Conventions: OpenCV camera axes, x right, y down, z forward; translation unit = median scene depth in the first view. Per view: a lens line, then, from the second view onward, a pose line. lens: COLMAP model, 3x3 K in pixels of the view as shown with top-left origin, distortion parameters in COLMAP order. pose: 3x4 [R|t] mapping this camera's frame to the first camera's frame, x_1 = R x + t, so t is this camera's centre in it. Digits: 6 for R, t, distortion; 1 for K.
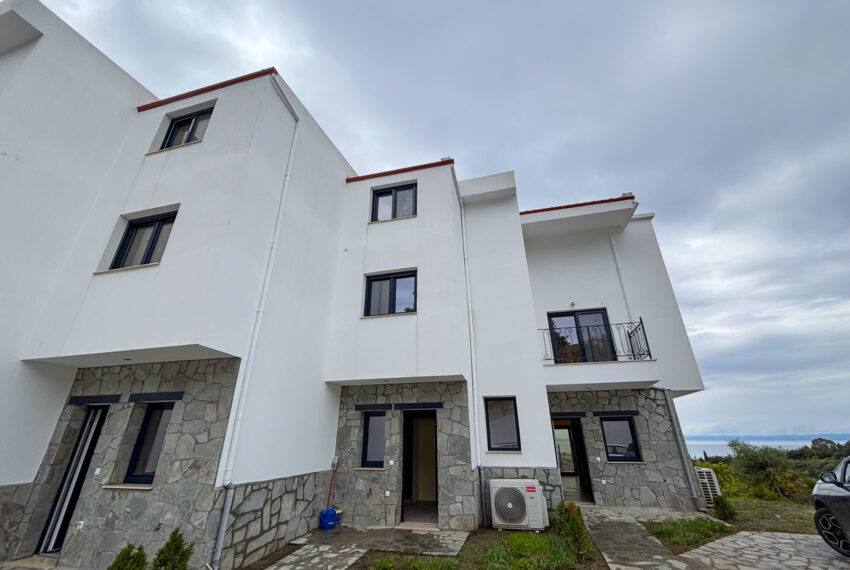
lens RADIAL K [[345.6, 0, 423.1], [0, 345.6, 283.7], [0, 0, 1]] dist [0.000803, -0.000136]
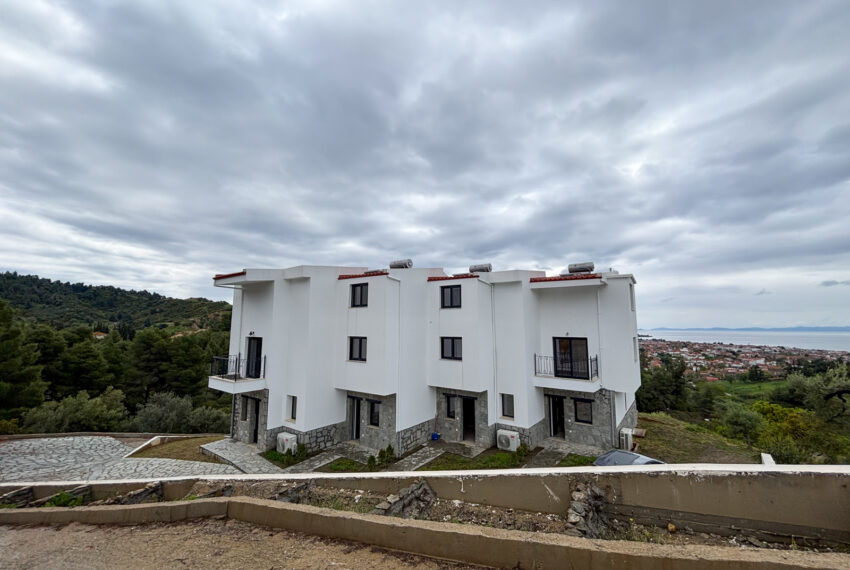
lens RADIAL K [[345.6, 0, 421.5], [0, 345.6, 282.5], [0, 0, 1]] dist [0.000803, -0.000136]
pose [[0.925821, -0.038855, -0.375959, 0.586175], [0.150486, 0.950354, 0.272363, -1.029472], [0.346711, -0.308736, 0.885705, -0.892269]]
